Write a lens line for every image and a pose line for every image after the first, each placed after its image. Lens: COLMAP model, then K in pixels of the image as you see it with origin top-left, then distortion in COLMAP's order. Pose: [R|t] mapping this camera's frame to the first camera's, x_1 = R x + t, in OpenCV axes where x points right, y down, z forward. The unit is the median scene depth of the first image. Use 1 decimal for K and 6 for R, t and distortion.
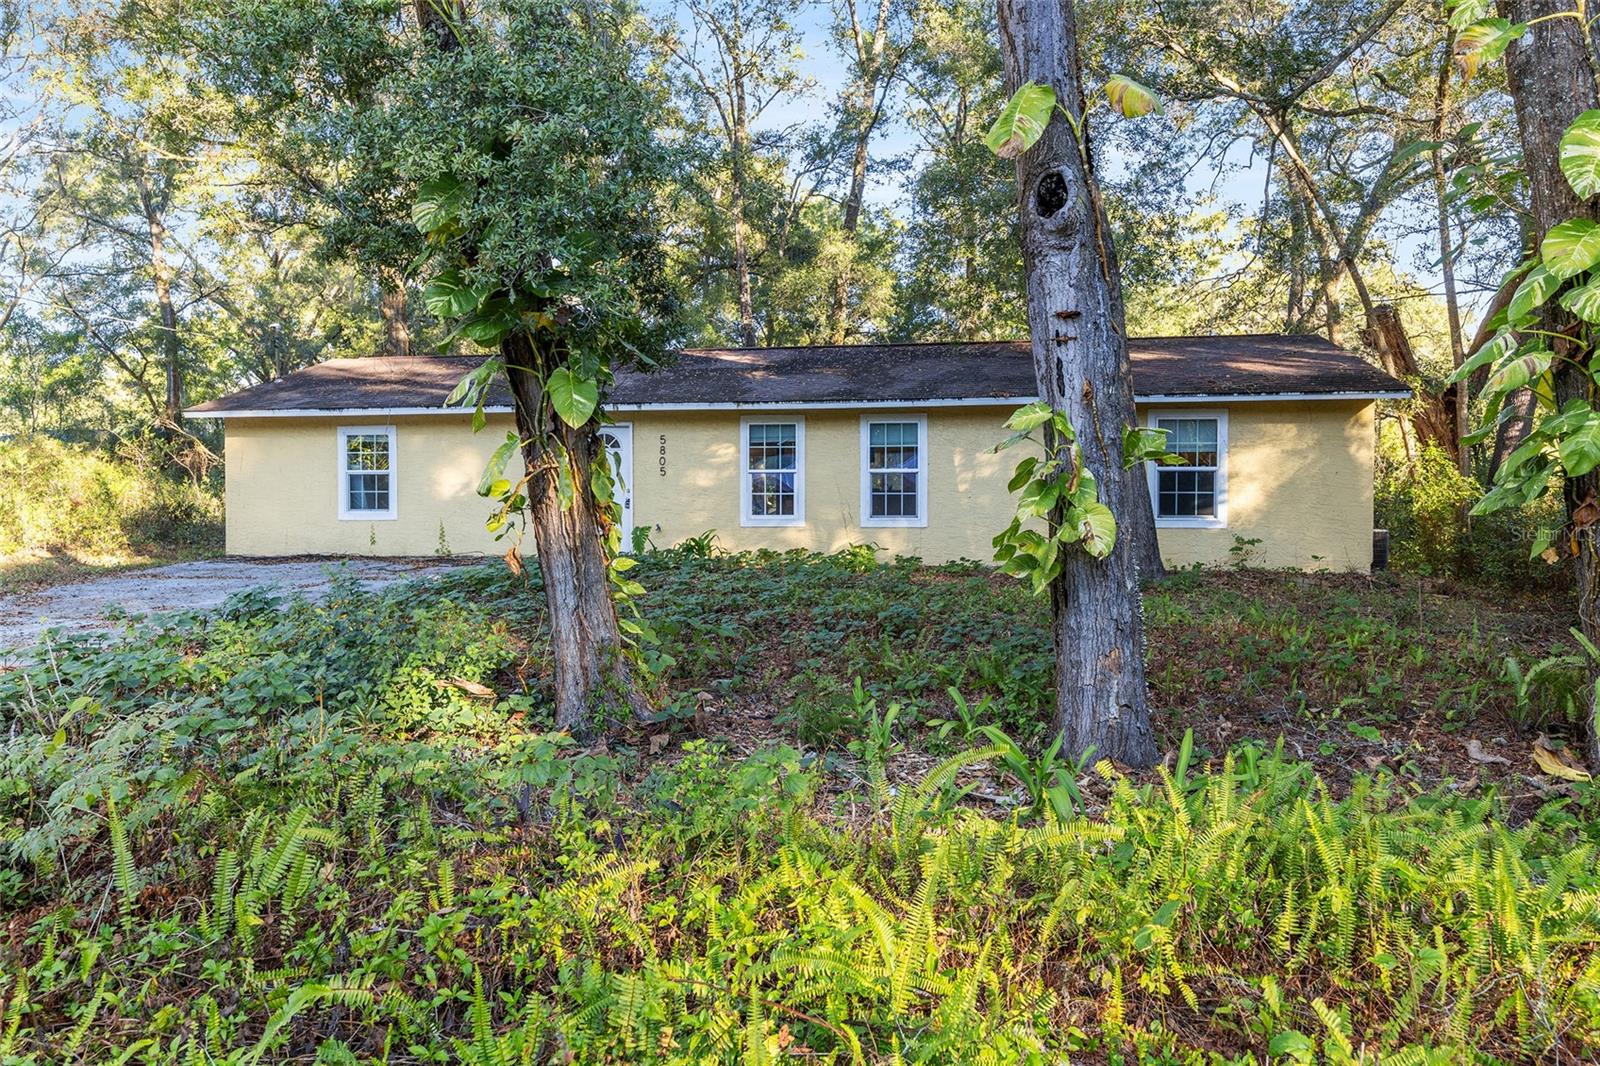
lens RADIAL K [[1093.6, 0, 794.9], [0, 1093.6, 523.6], [0, 0, 1]] dist [0.010435, -0.000339]
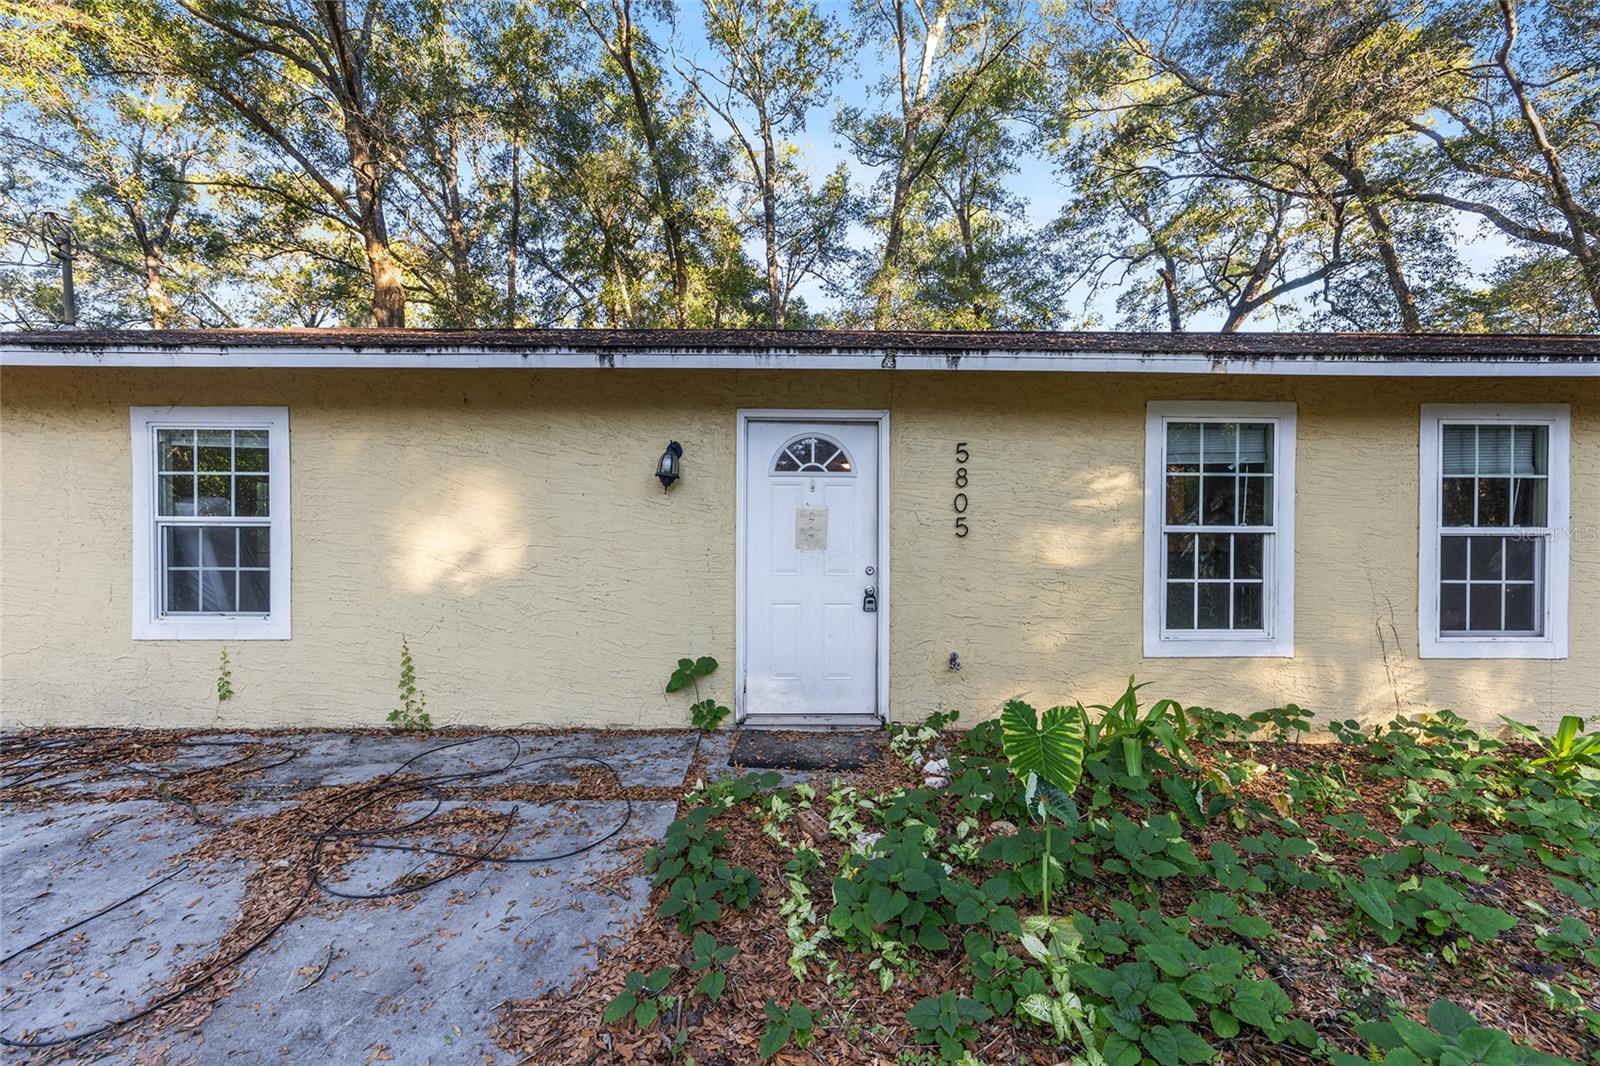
lens RADIAL K [[649.7, 0, 807.0], [0, 649.7, 535.4], [0, 0, 1]] dist [0.001452, 0.000148]
pose [[0.985975, 0.005007, 0.166816, -0.224346], [-0.003865, 0.999967, -0.007169, -0.043065], [-0.166846, 0.006424, 0.985962, 0.764718]]
